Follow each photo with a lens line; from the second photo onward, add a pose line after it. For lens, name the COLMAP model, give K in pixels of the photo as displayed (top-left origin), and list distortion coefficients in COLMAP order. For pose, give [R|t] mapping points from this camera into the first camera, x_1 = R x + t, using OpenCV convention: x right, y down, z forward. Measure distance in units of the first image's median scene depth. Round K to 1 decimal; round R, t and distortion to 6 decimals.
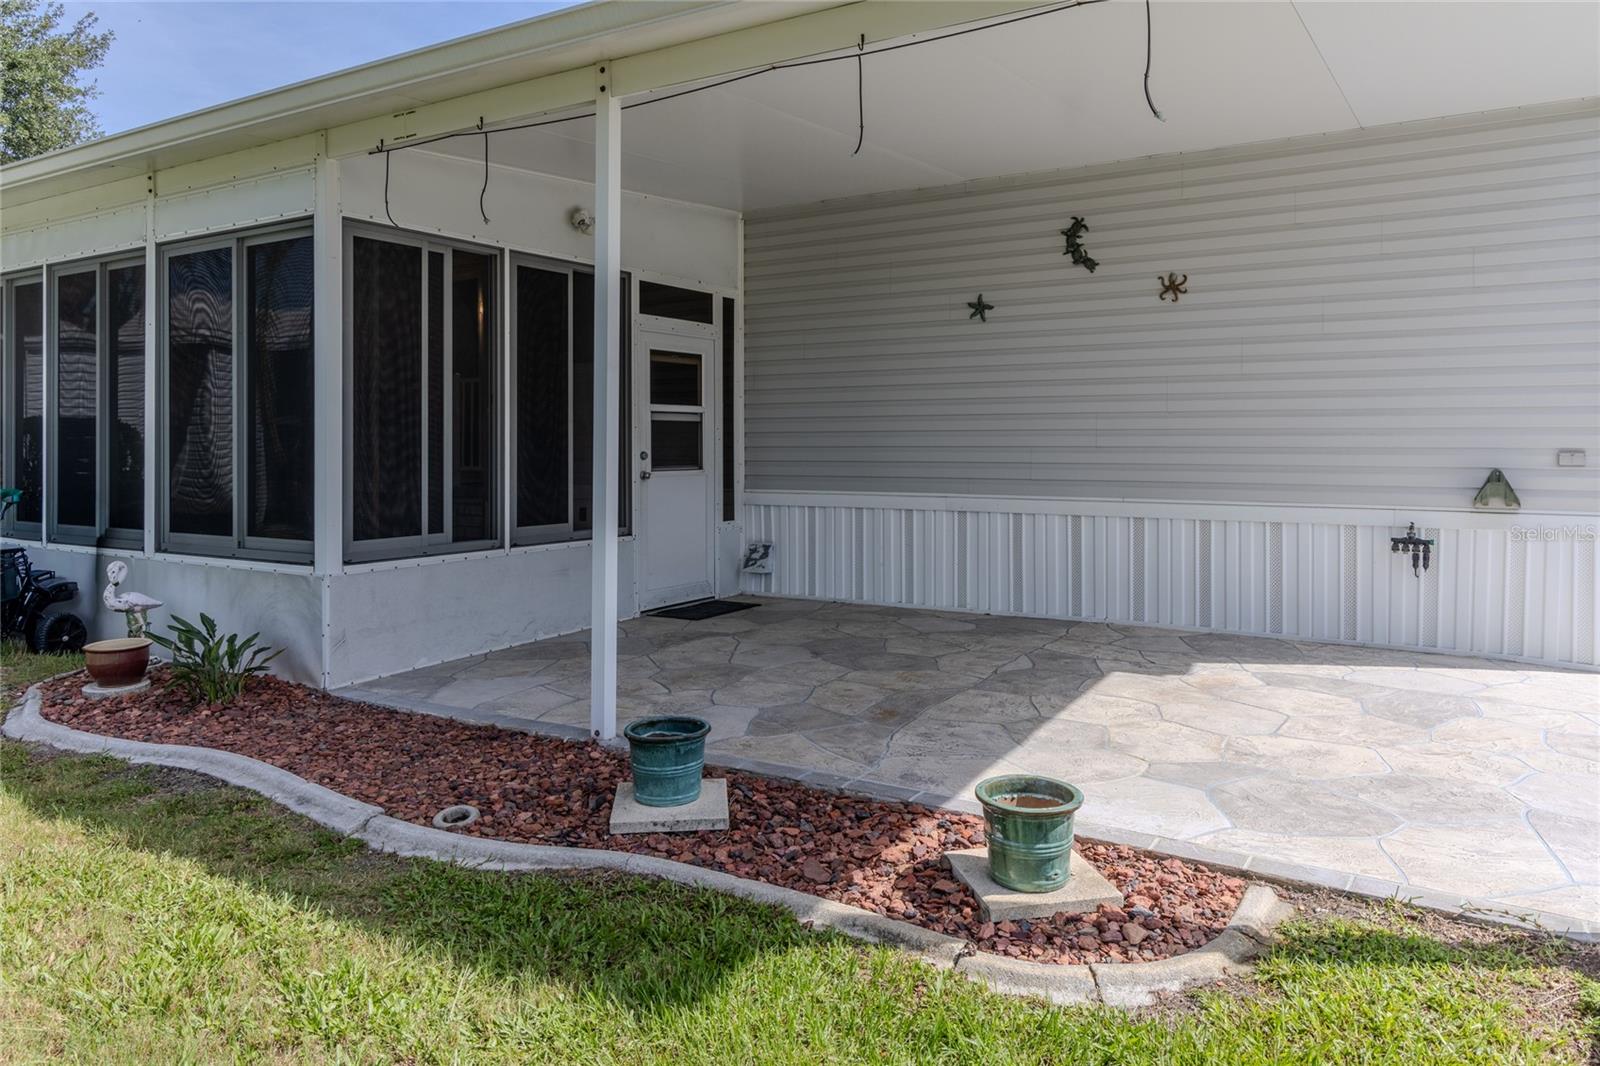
lens RADIAL K [[1130.1, 0, 770.7], [0, 1130.1, 446.4], [0, 0, 1]] dist [-0.017012, -0.002173]
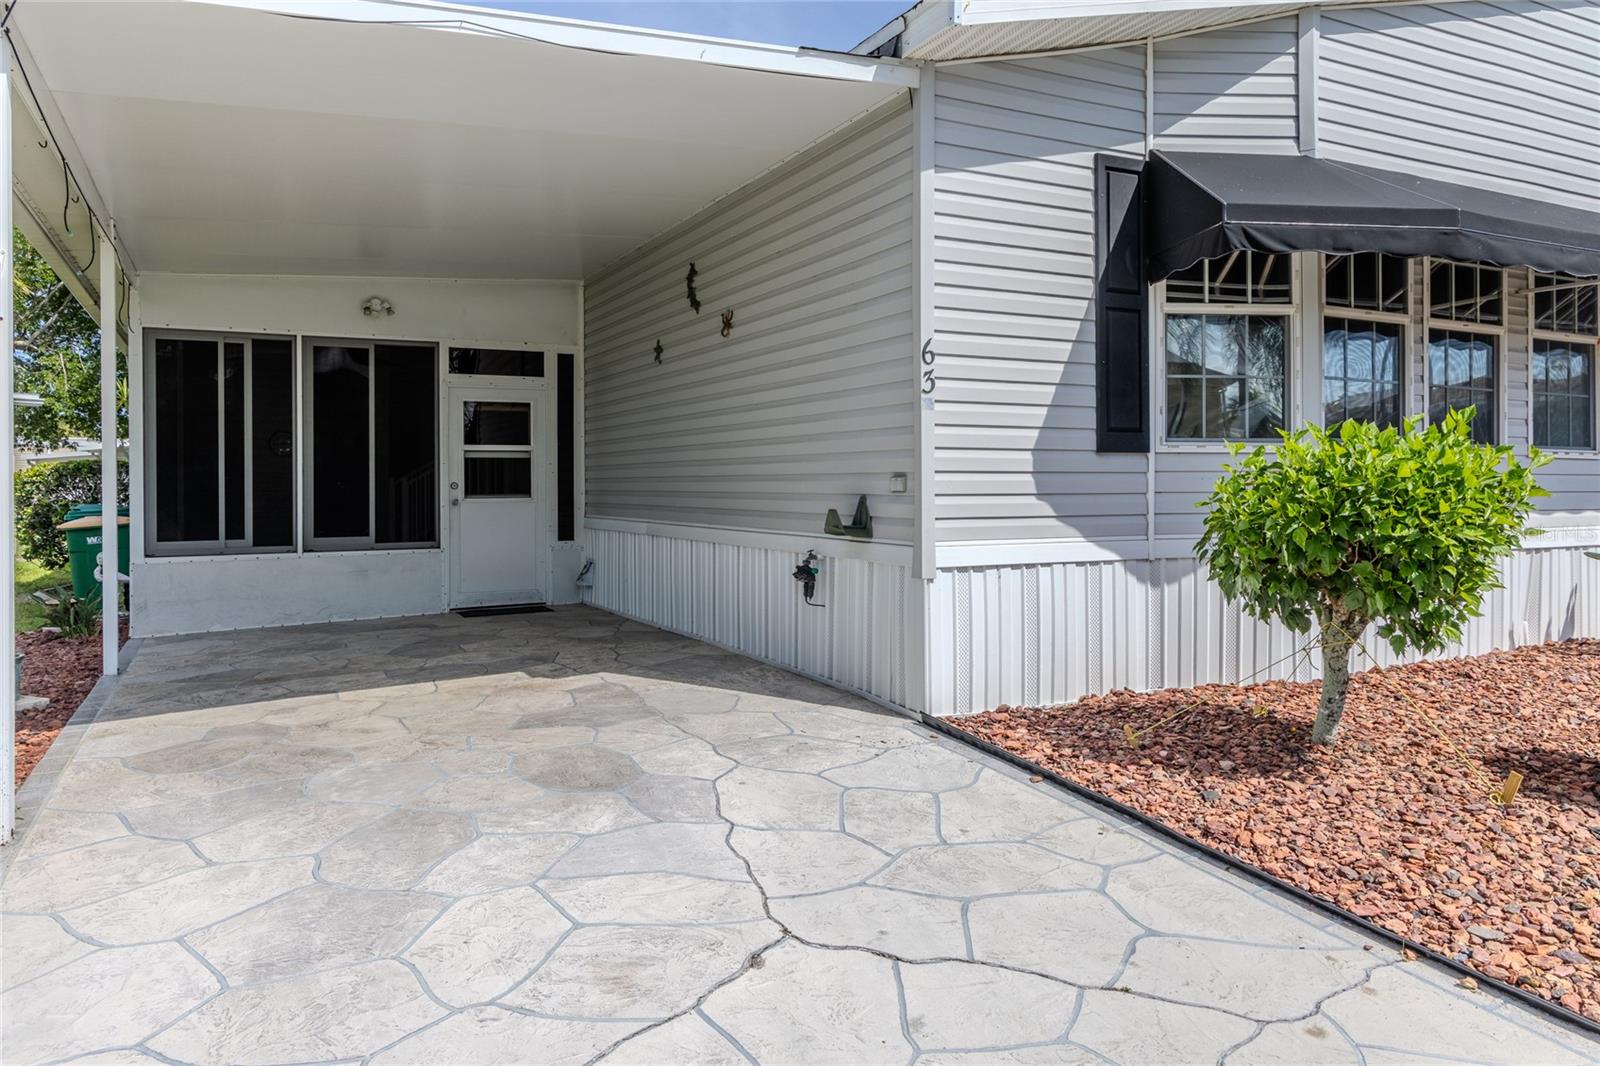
lens RADIAL K [[1087.4, 0, 758.7], [0, 1087.4, 485.7], [0, 0, 1]] dist [-0.023607, -0.003519]
pose [[0.849778, -0.002950, -0.527133, 0.824466], [0.003967, 0.999992, 0.000800, 0.008334], [0.527126, -0.002771, 0.849783, 0.150330]]
